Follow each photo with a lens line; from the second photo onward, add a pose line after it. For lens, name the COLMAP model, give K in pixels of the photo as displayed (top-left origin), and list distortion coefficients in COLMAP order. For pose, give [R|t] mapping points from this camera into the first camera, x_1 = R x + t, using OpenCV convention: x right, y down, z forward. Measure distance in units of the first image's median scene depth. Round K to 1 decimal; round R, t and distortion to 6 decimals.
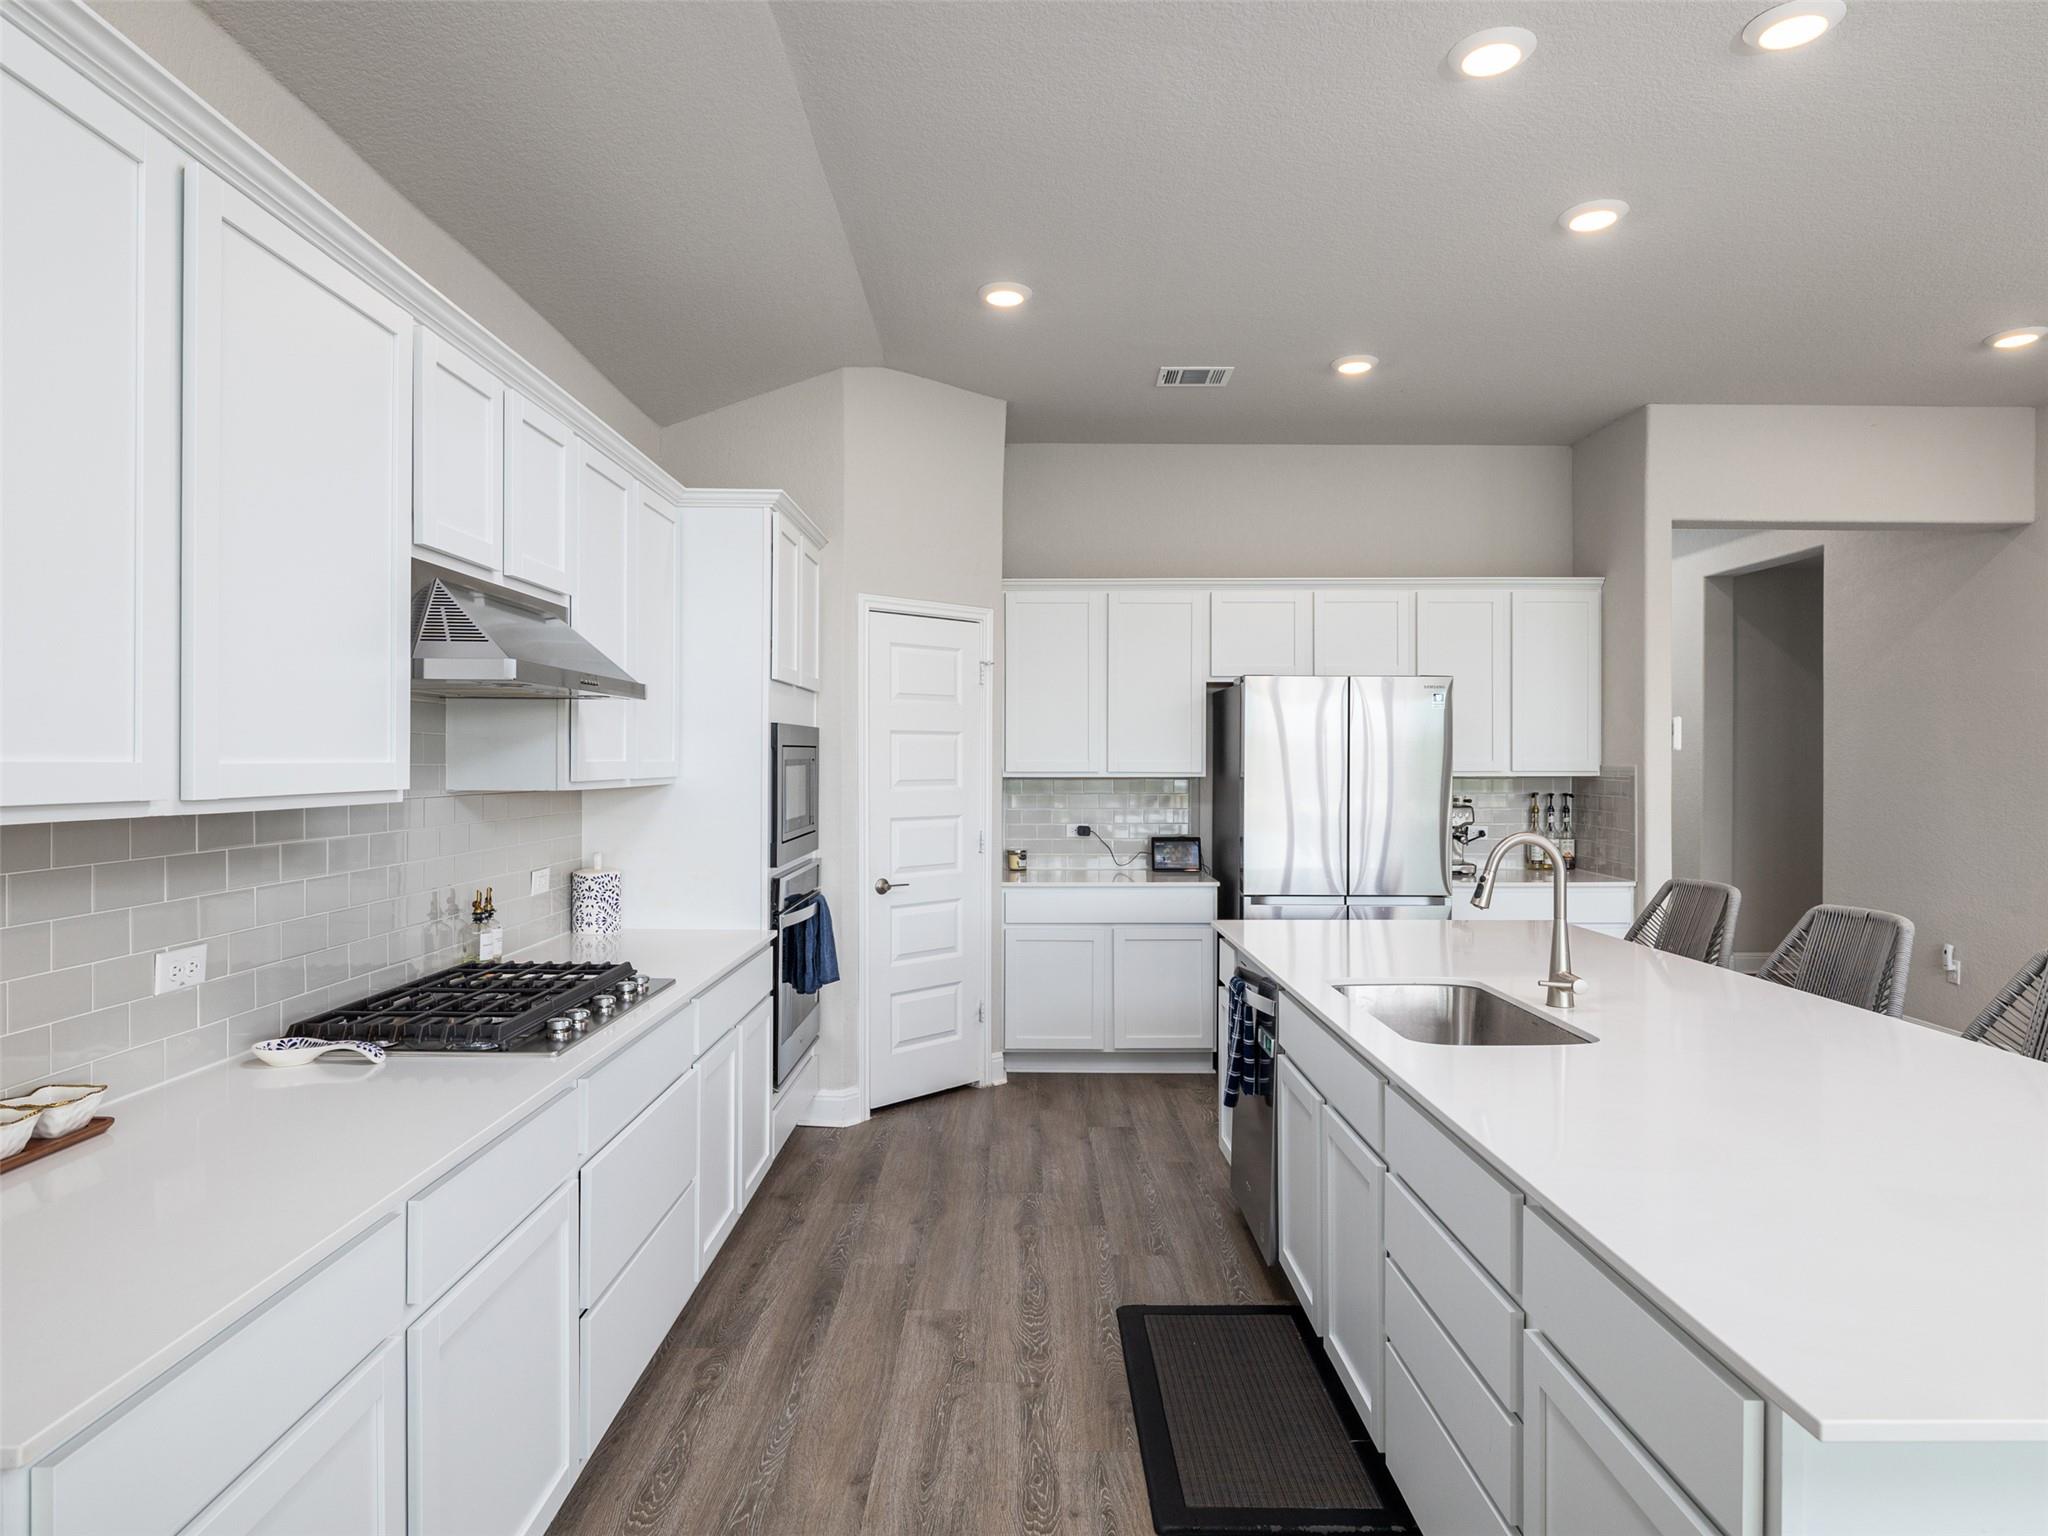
lens RADIAL K [[1183.6, 0, 1026.5], [0, 1183.6, 759.4], [0, 0, 1]] dist [-0.000634, -0.000356]
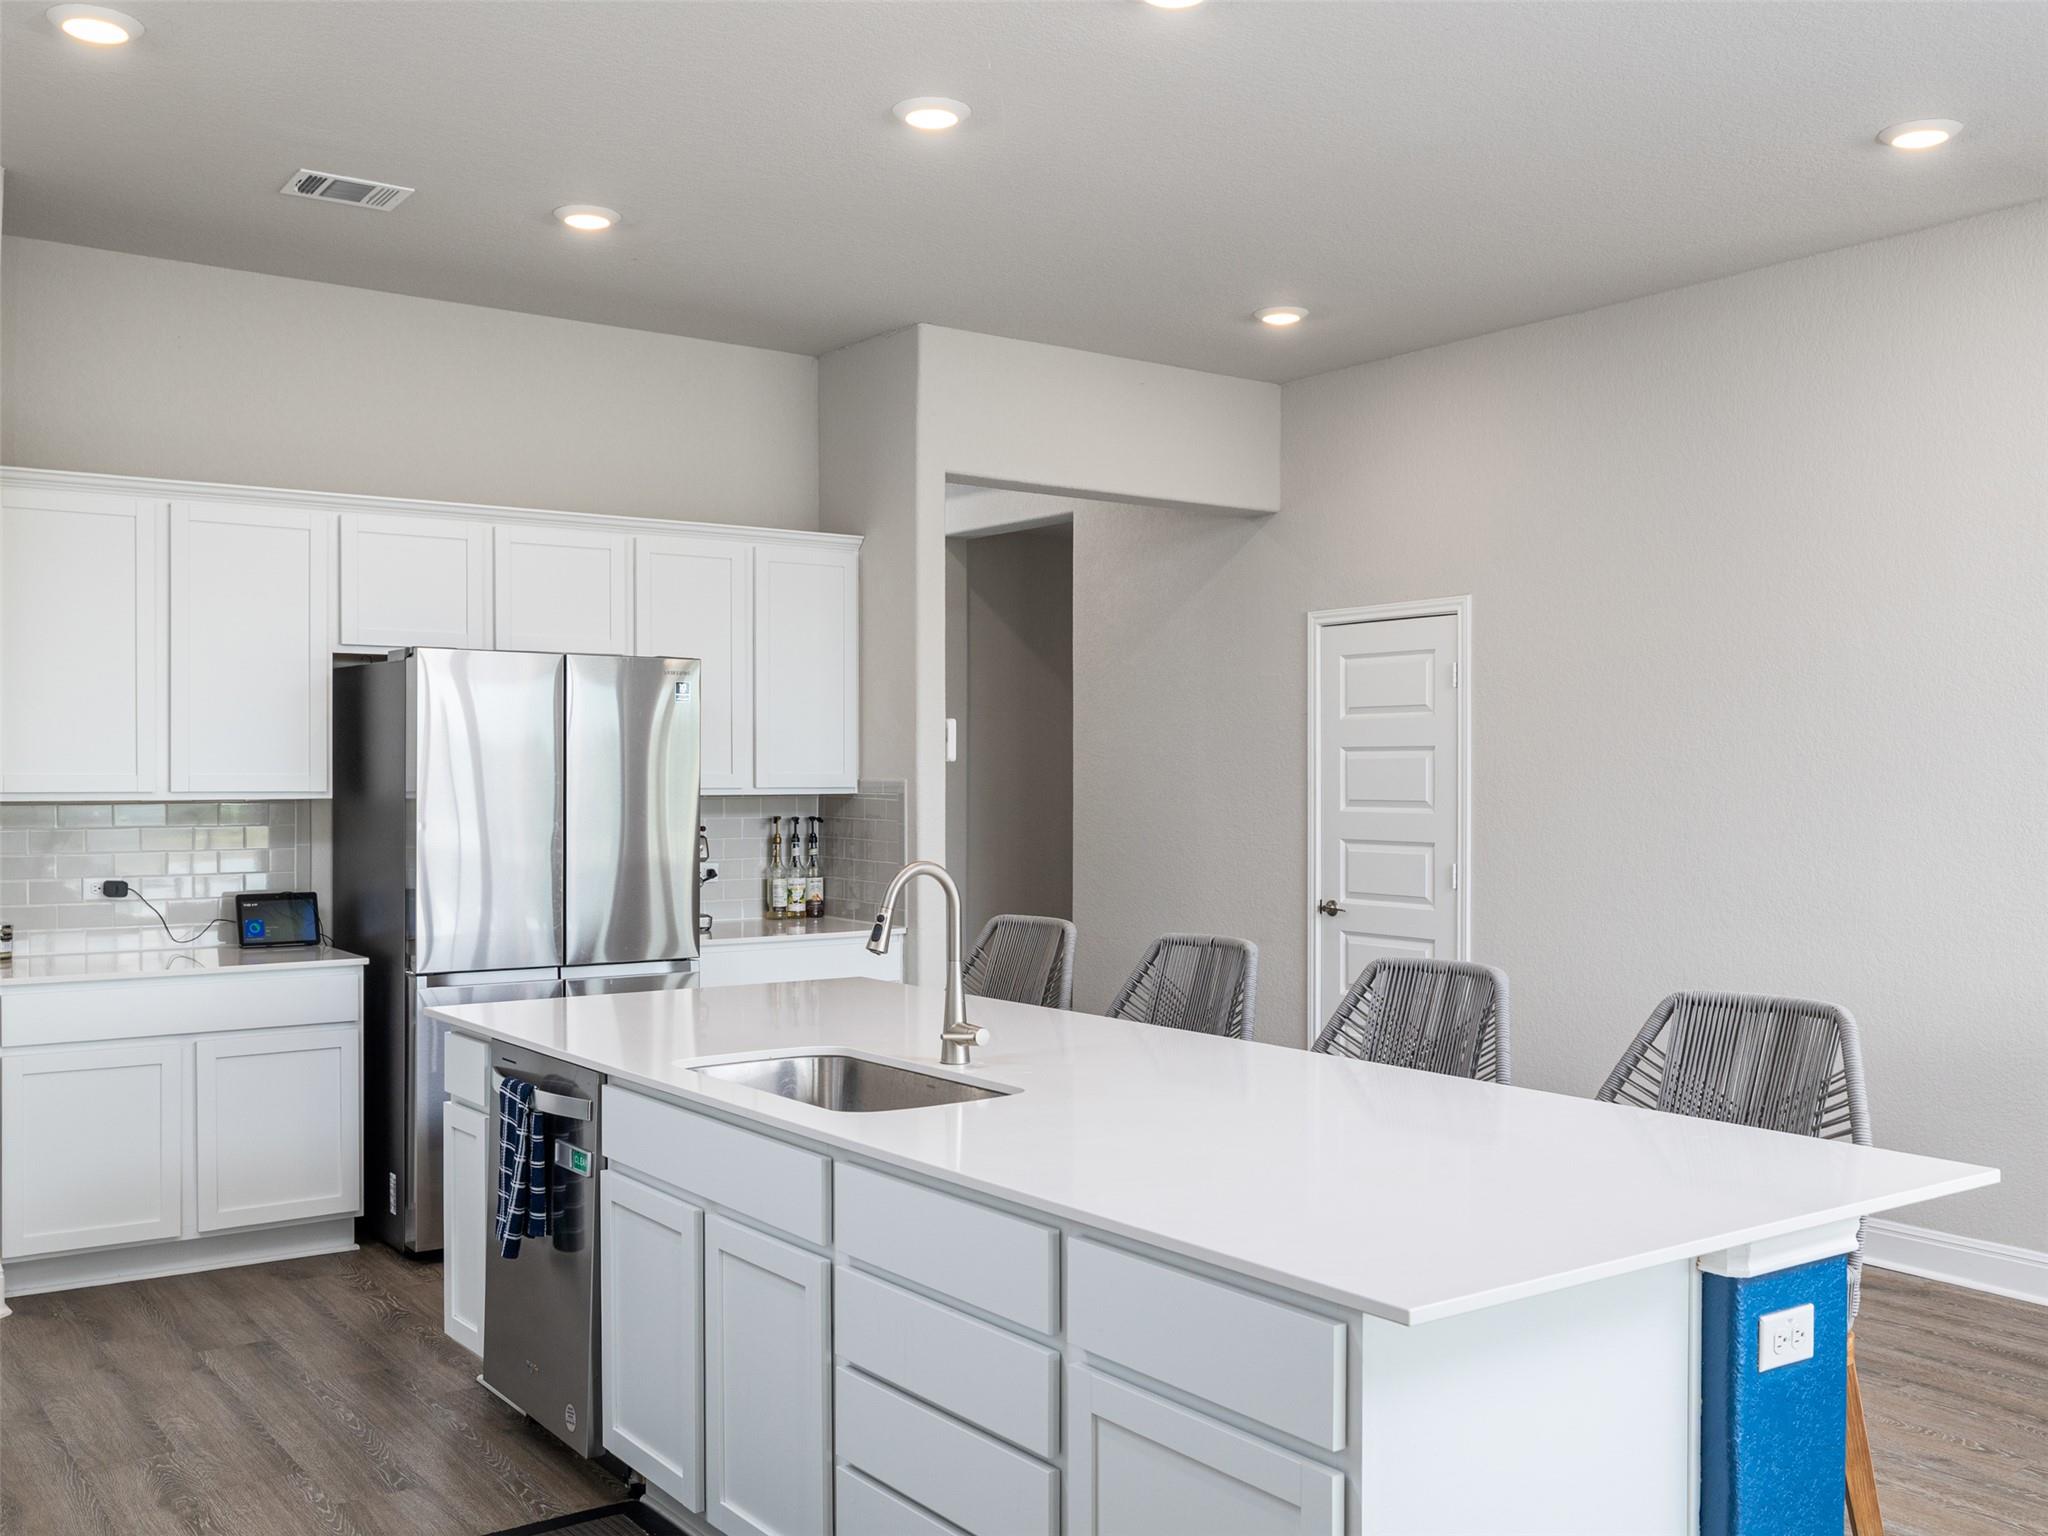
lens RADIAL K [[1900.6, 0, 1024.0], [0, 1900.6, 768.0], [0, 0, 1]] dist [-0.002190, 0.008173]
pose [[0.813826, 0.001969, 0.581105, -0.161778], [-0.001839, 0.999998, -0.000812, -0.002027], [-0.581105, -0.000408, 0.813828, -0.077241]]
